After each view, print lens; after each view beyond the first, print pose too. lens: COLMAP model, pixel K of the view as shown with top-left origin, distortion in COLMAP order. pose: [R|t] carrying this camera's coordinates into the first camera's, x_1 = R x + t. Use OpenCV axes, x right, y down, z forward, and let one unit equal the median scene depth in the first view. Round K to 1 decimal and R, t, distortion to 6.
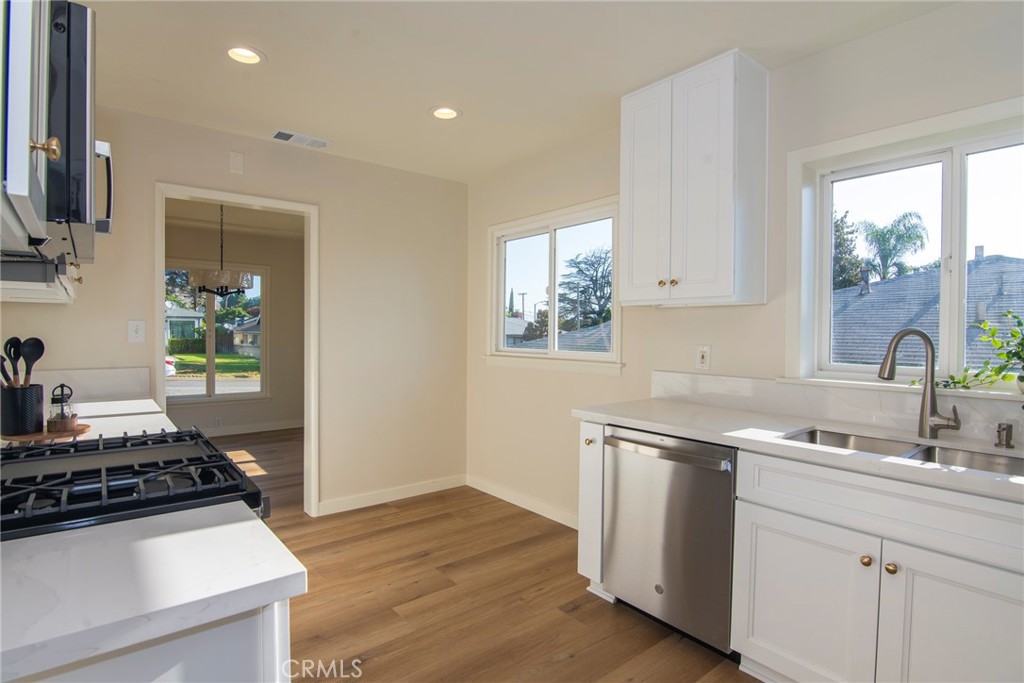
lens RADIAL K [[501.3, 0, 510.4], [0, 501.3, 343.7], [0, 0, 1]] dist [-0.020246, 0.000362]
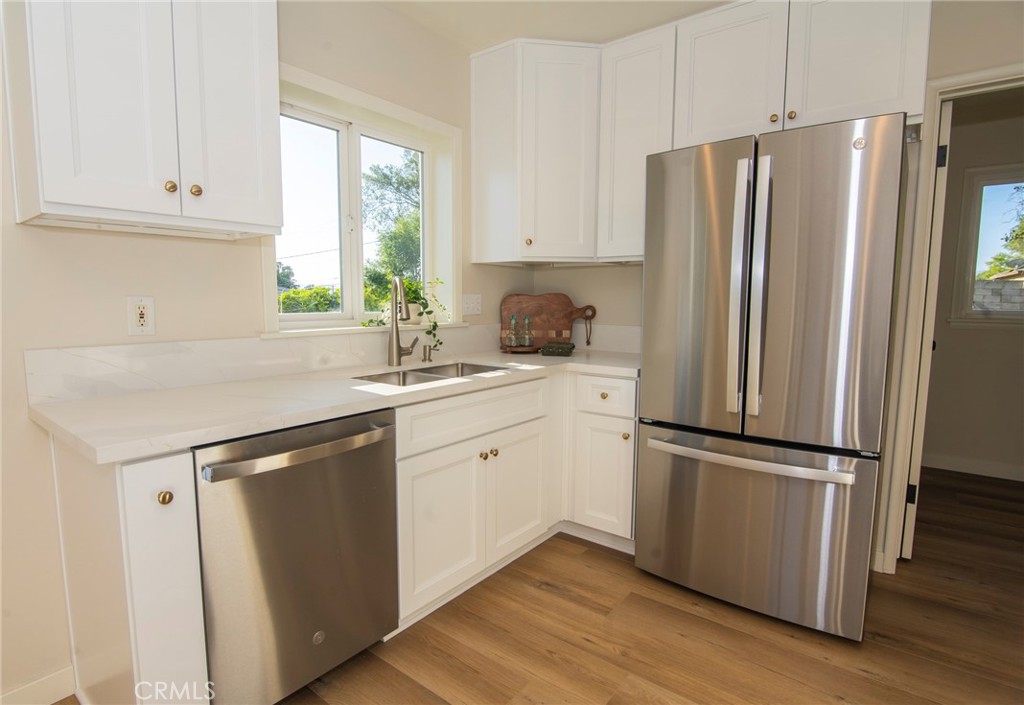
lens RADIAL K [[526.1, 0, 511.2], [0, 526.1, 348.4], [0, 0, 1]] dist [0.000146, -0.000002]
pose [[-0.212894, -0.105708, 0.971340, -0.531168], [0.014975, 0.993661, 0.111419, 0.001373], [-0.976960, 0.038266, -0.209962, 1.034334]]
